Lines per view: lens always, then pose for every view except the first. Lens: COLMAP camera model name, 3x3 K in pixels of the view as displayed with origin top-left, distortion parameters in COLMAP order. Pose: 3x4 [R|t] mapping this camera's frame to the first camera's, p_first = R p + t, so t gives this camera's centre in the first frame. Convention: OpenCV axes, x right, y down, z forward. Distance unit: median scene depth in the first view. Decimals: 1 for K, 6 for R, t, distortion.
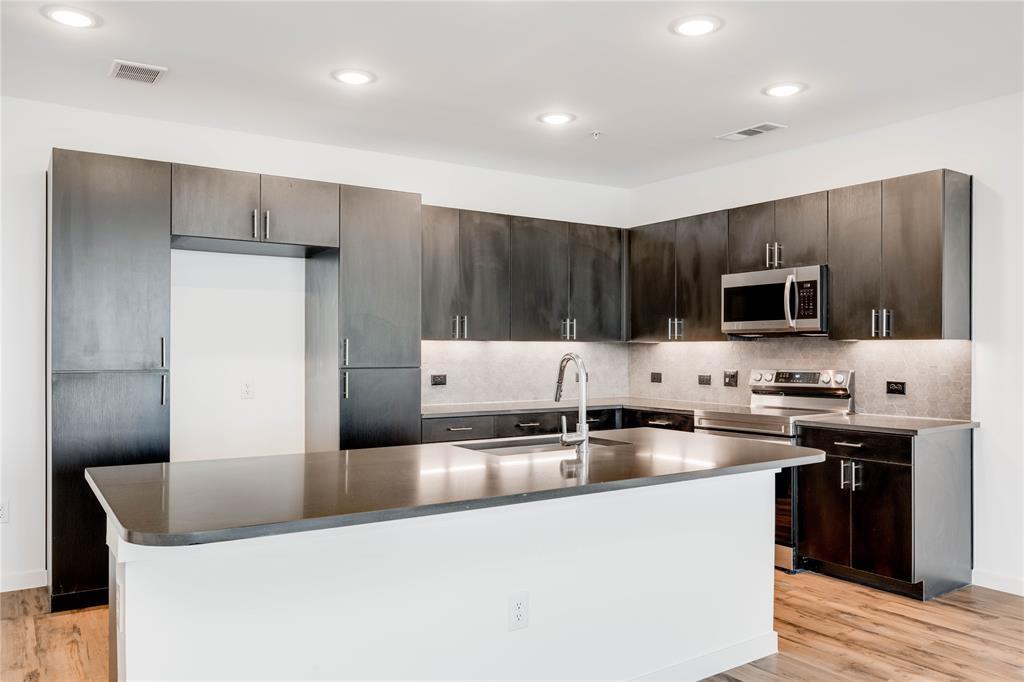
lens RADIAL K [[762.2, 0, 513.3], [0, 762.2, 355.7], [0, 0, 1]] dist [-0.013476, -0.005920]
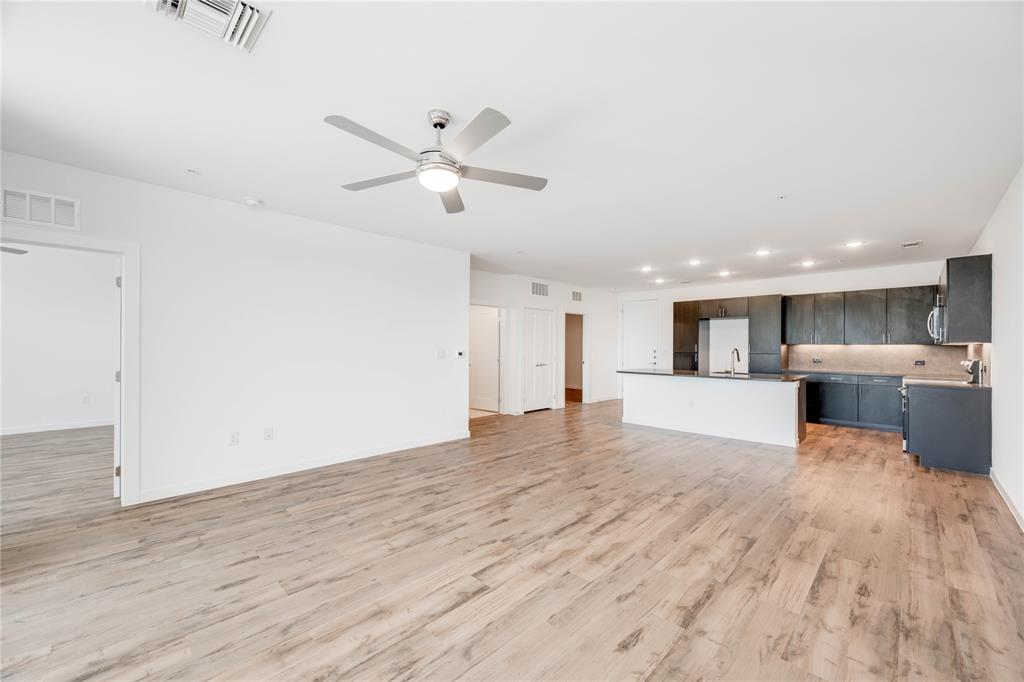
lens RADIAL K [[408.9, 0, 511.9], [0, 408.9, 346.0], [0, 0, 1]] dist [-0.003026, -0.000157]
pose [[0.199089, -0.000661, -0.979981, 1.211752], [-0.012635, 0.999915, -0.003242, 0.003358], [0.979900, 0.013028, 0.199063, -0.315684]]
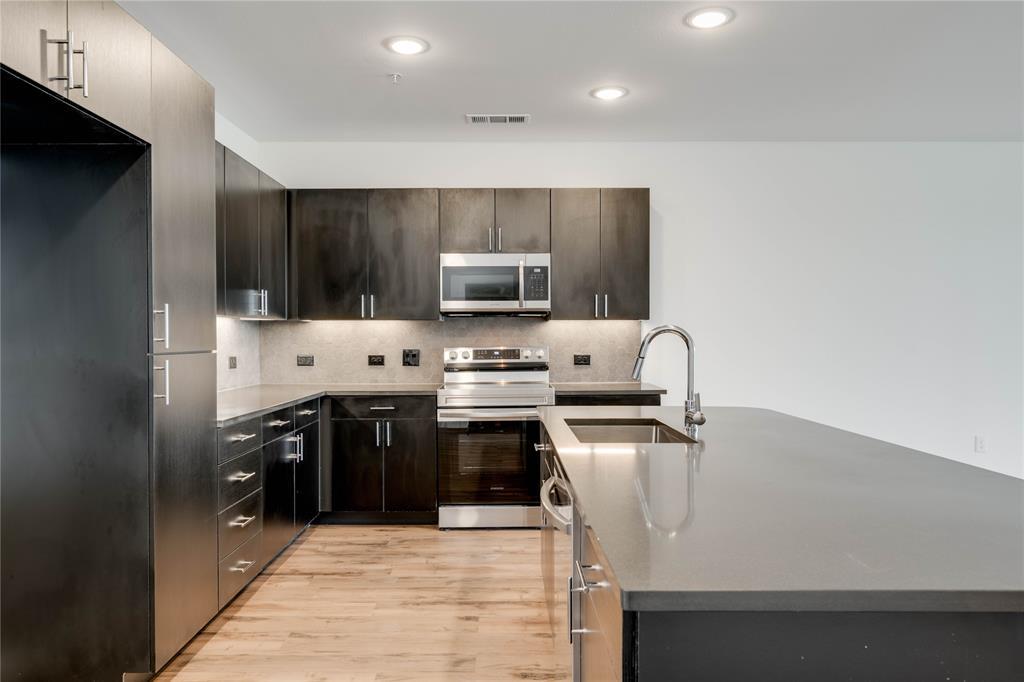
lens RADIAL K [[715.2, 0, 509.6], [0, 715.2, 340.2], [0, 0, 1]] dist [-0.050440, -0.000592]
pose [[0.550993, -0.008037, 0.834471, -0.500915], [0.008692, 0.999955, 0.003891, 0.005150], [-0.834465, 0.005109, 0.551038, 0.450457]]
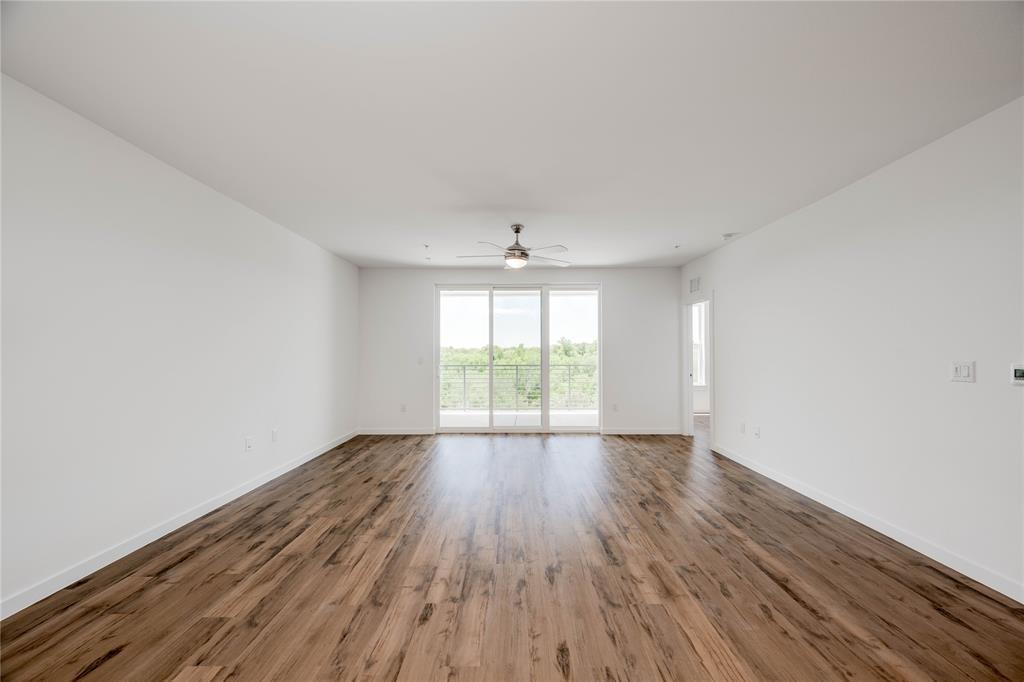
lens RADIAL K [[408.9, 0, 517.1], [0, 408.9, 347.7], [0, 0, 1]] dist [-0.003026, -0.000157]
pose [[-0.832440, 0.002567, 0.554110, 0.184603], [0.003736, 0.999993, 0.000980, -0.006242], [-0.554103, 0.002886, -0.832443, 0.465046]]
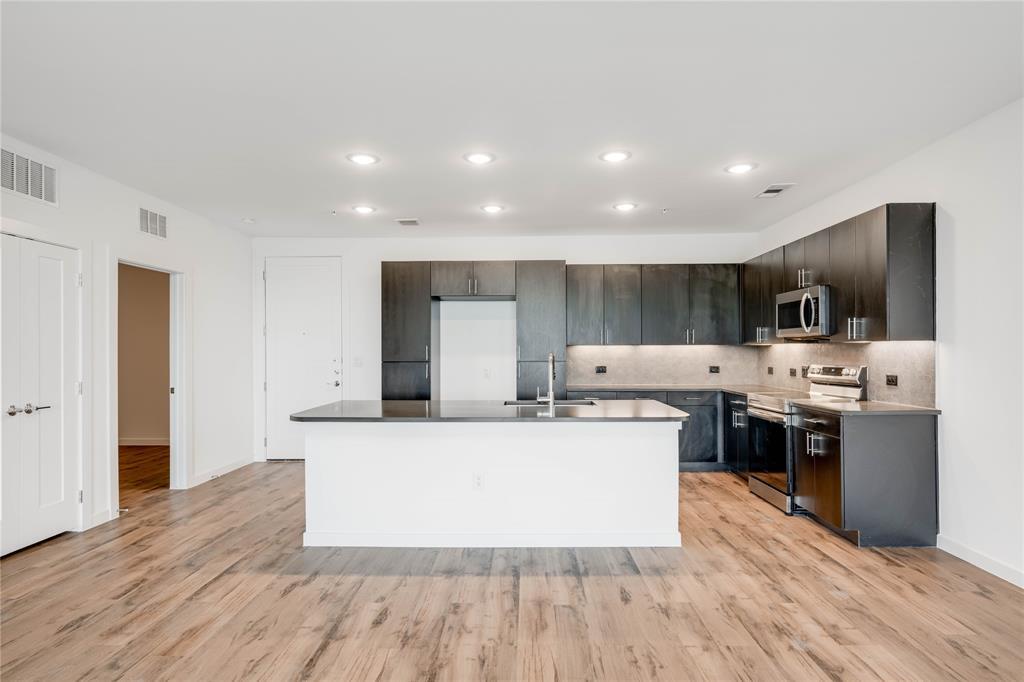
lens RADIAL K [[546.4, 0, 515.6], [0, 546.4, 349.1], [0, 0, 1]] dist [-0.001316, -0.000963]
pose [[0.818820, -0.006276, -0.574016, 0.496567], [-0.000347, 0.999935, -0.011428, 0.002147], [0.574051, 0.009557, 0.818764, -0.070947]]
